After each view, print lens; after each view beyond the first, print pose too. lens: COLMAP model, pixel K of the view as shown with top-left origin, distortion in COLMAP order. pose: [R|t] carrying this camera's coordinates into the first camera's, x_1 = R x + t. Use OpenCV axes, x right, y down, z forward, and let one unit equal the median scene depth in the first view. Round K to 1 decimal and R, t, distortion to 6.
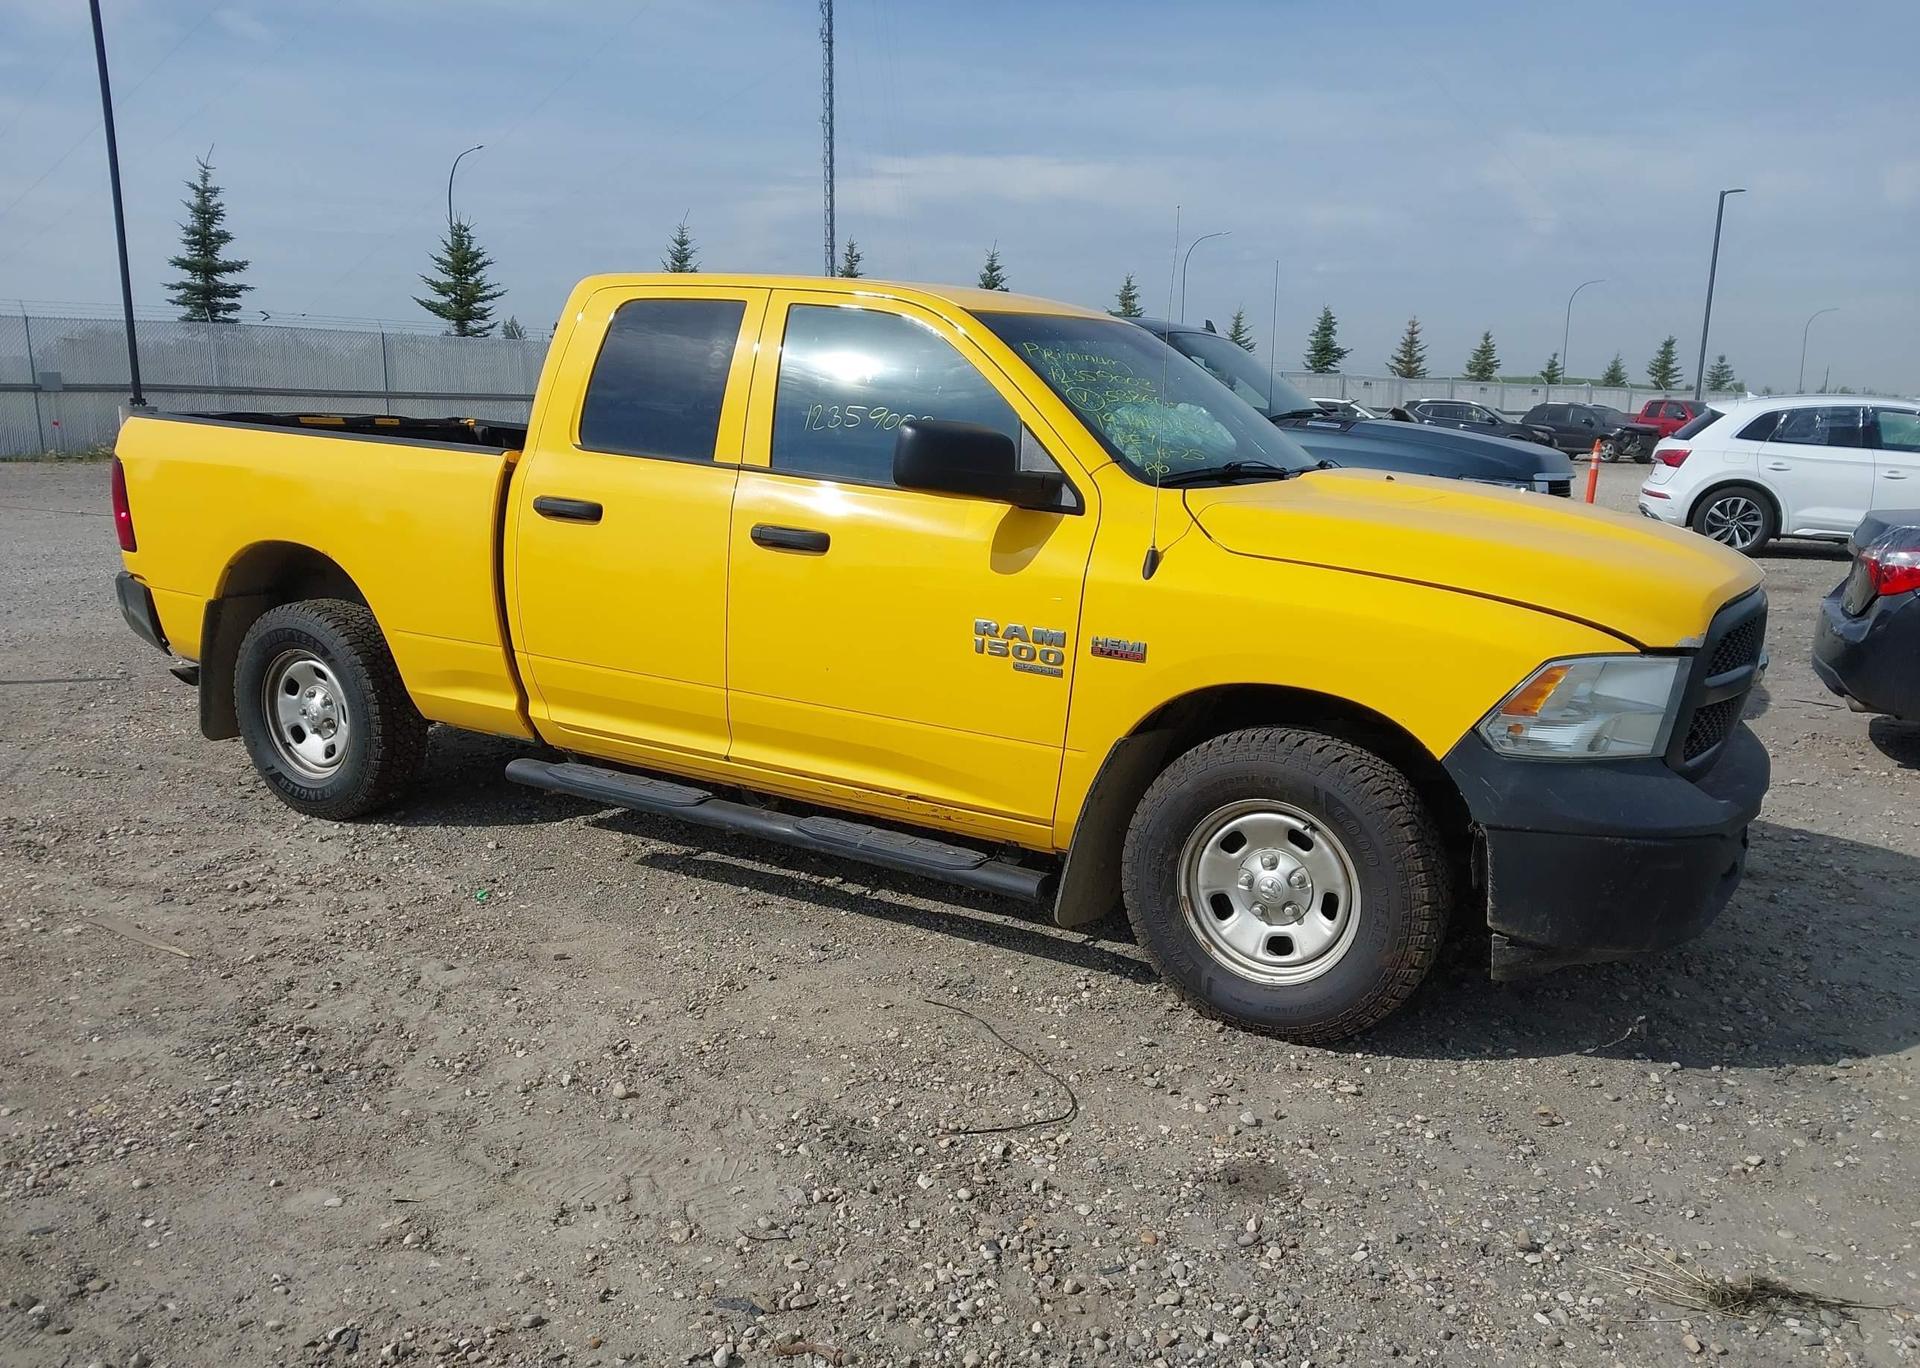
lens RADIAL K [[1538.7, 0, 976.2], [0, 1538.7, 690.3], [0, 0, 1]] dist [0.029039, -0.028507]
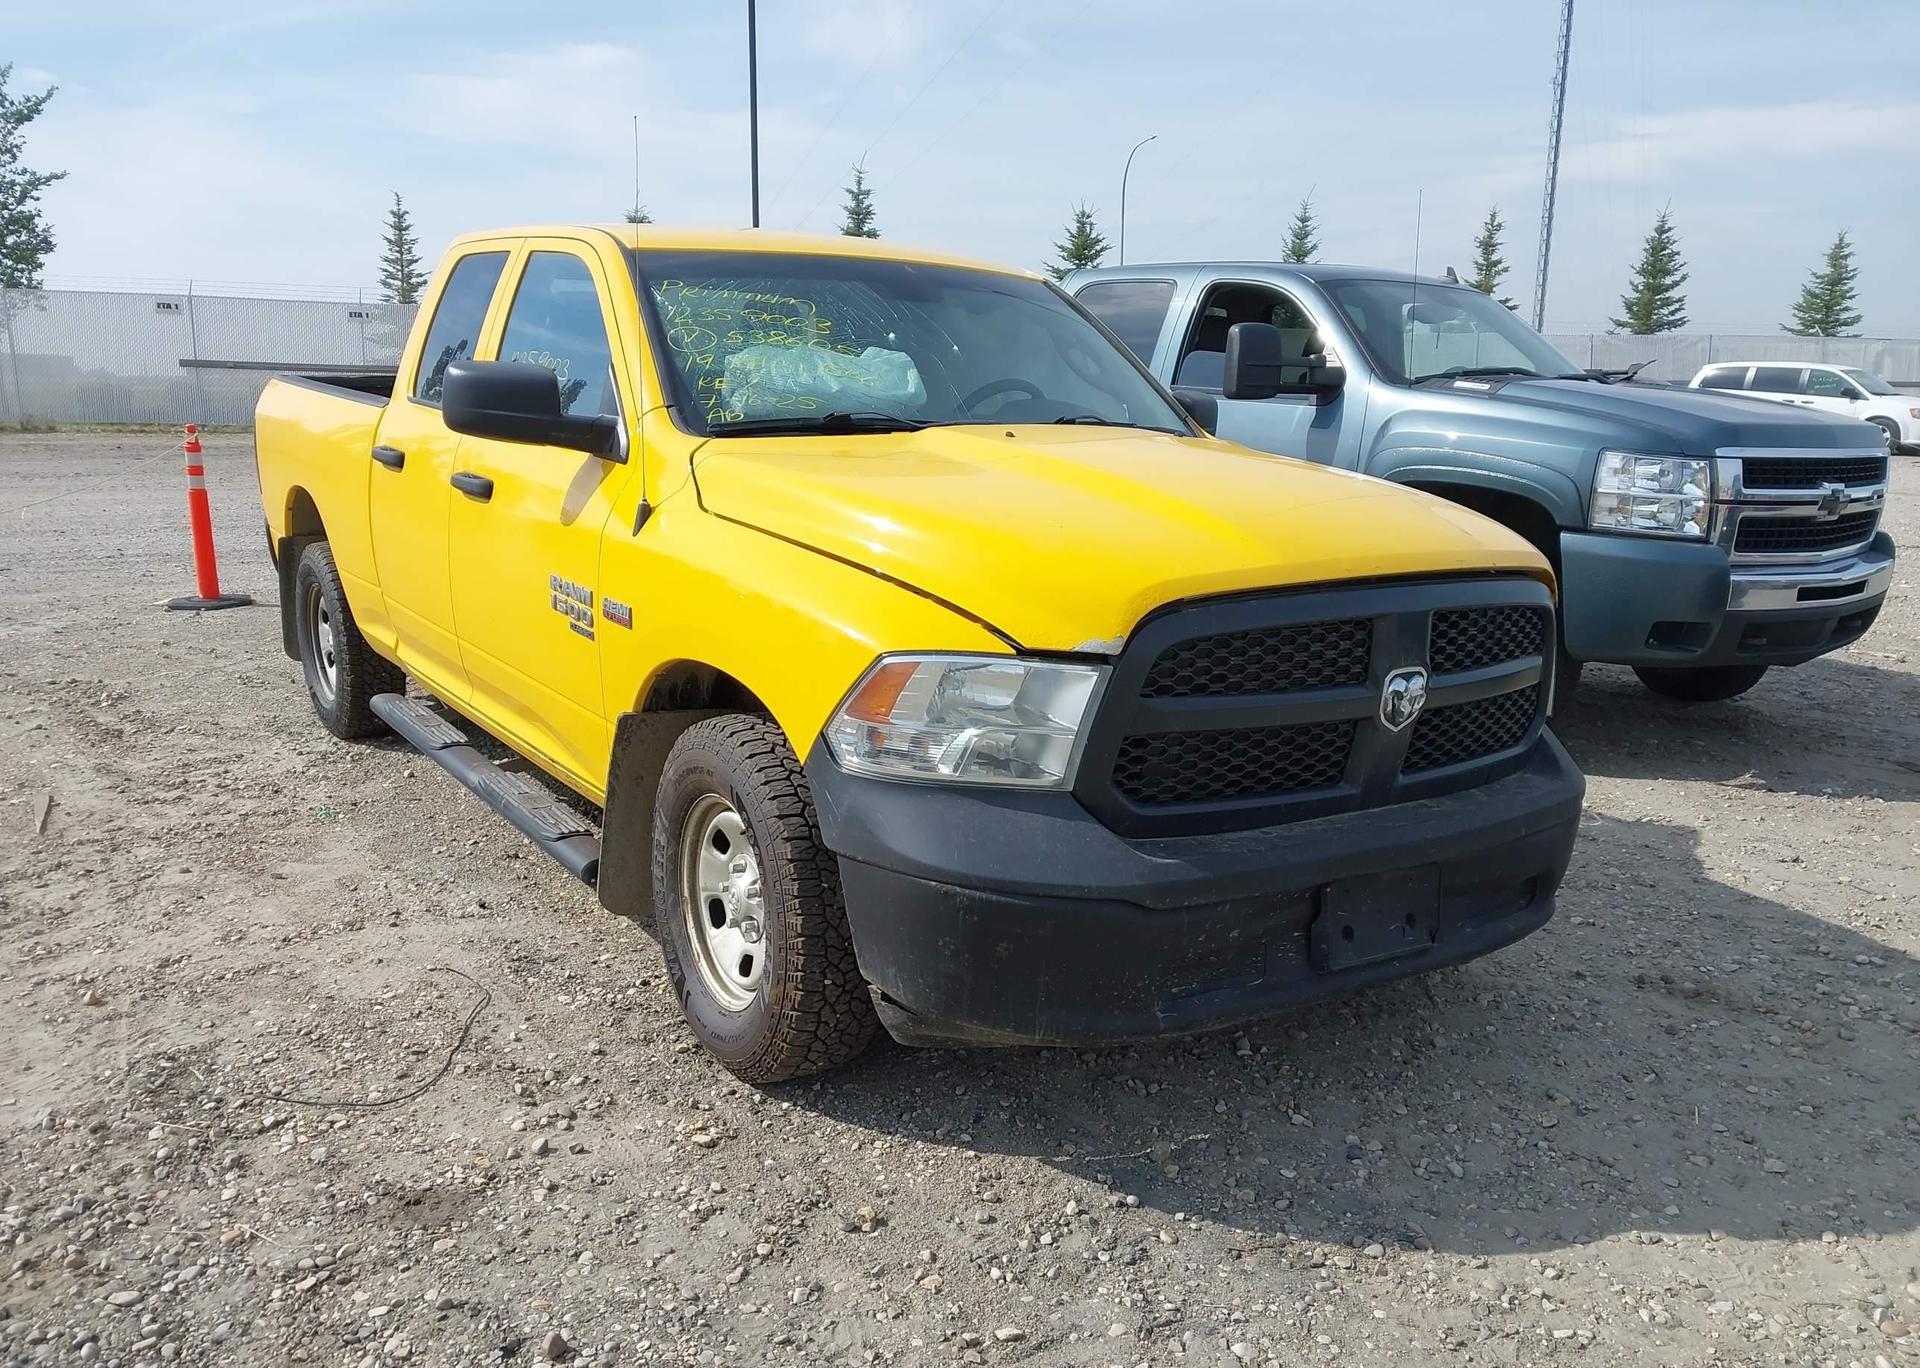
lens RADIAL K [[1538.7, 0, 973.6], [0, 1538.7, 695.4], [0, 0, 1]] dist [0.029039, -0.028507]
pose [[0.901198, 0.083089, -0.425369, 0.562866], [-0.077560, 0.996526, 0.030335, -0.018933], [0.426412, 0.005654, 0.904511, 0.225992]]
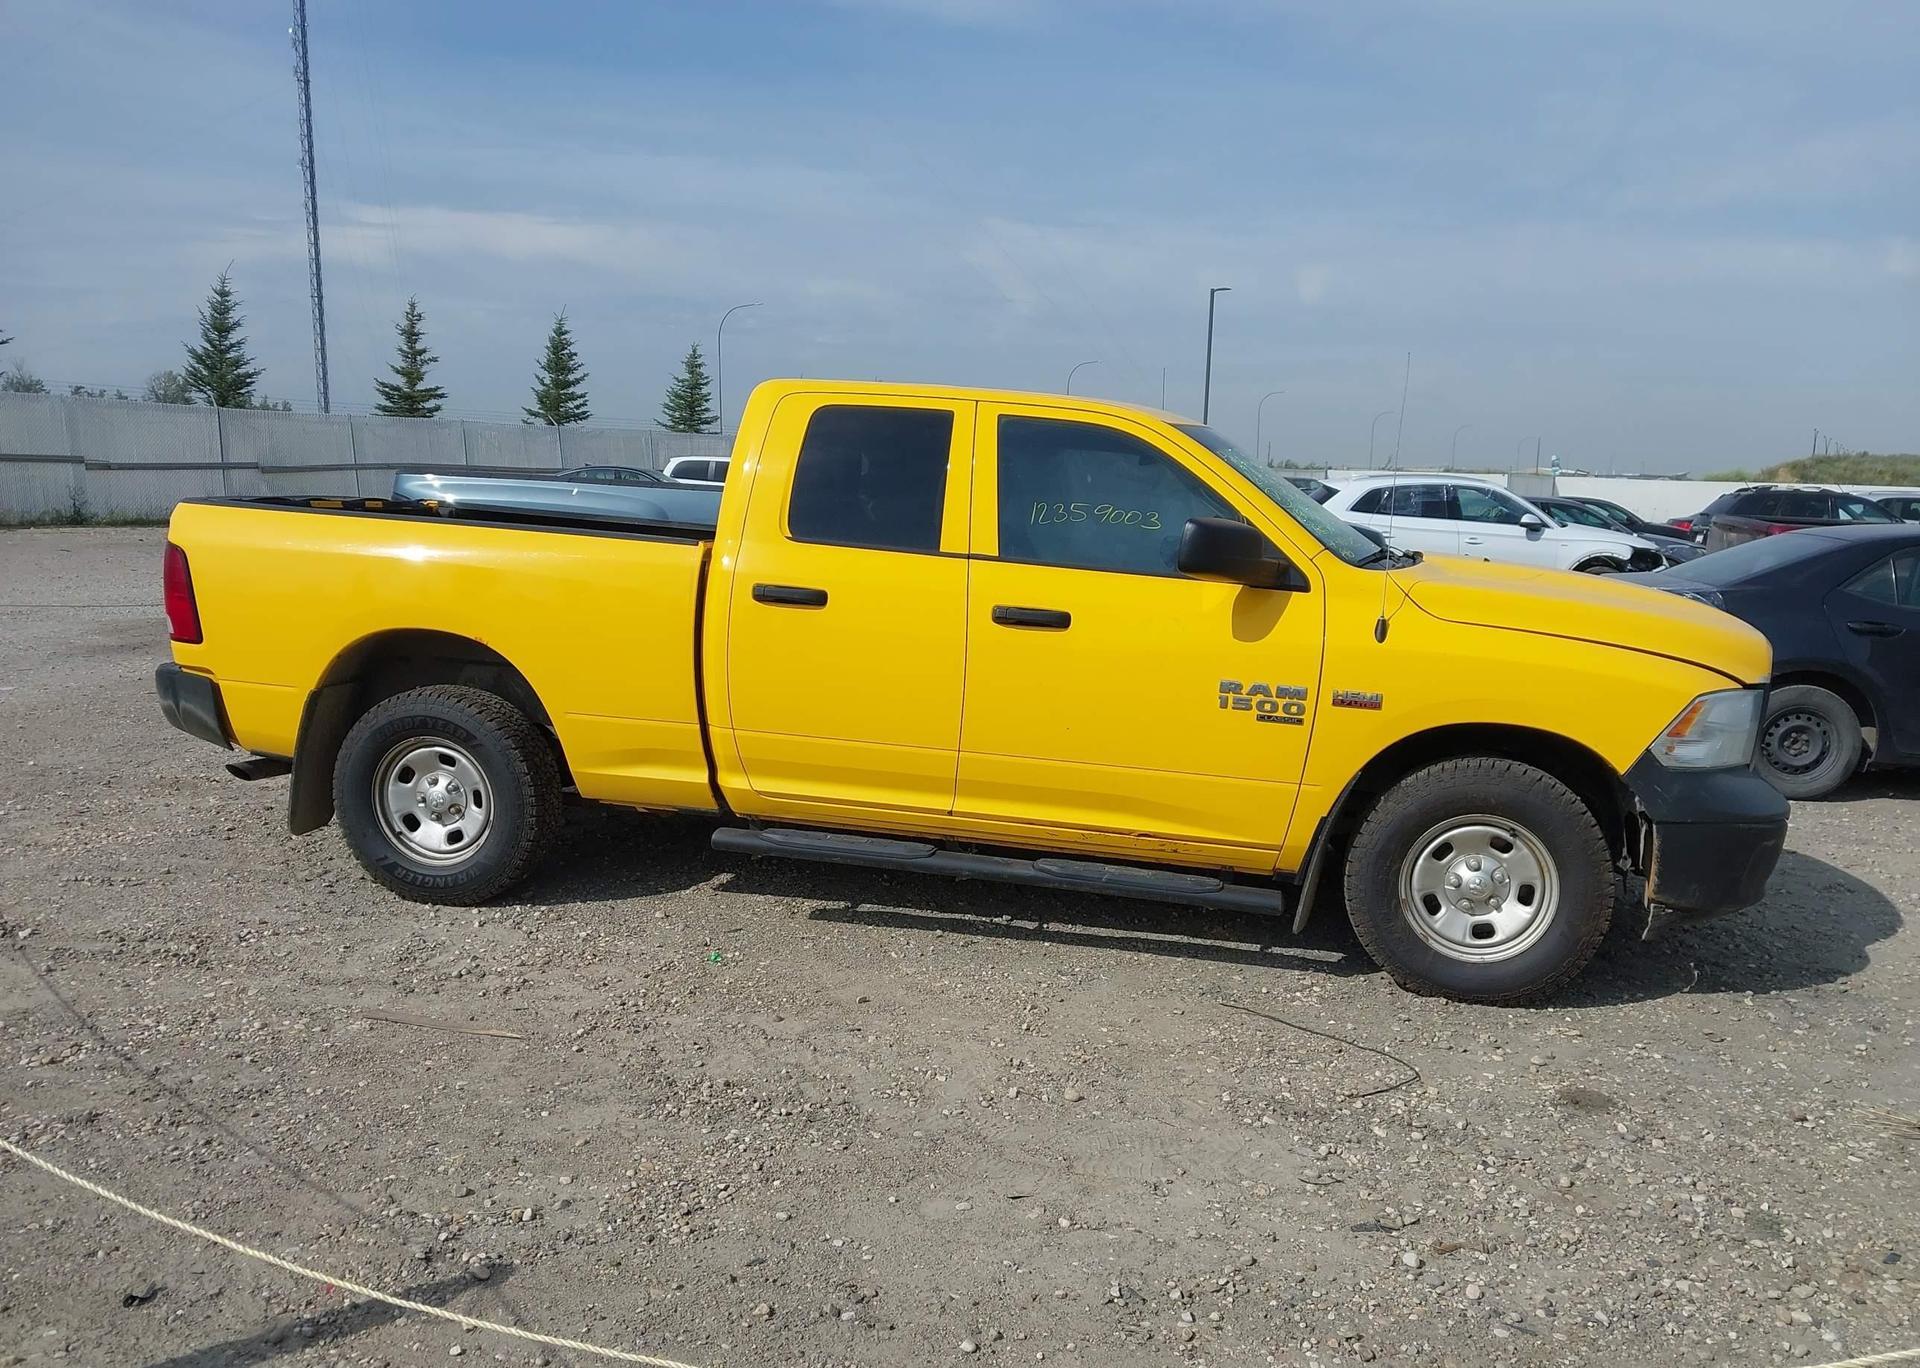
lens RADIAL K [[1538.7, 0, 974.1], [0, 1538.7, 682.2], [0, 0, 1]] dist [0.029039, -0.028507]
pose [[0.950893, -0.034140, 0.307631, -0.484167], [0.047976, 0.998143, -0.037523, -0.008231], [-0.305779, 0.050439, 0.950766, -0.069434]]
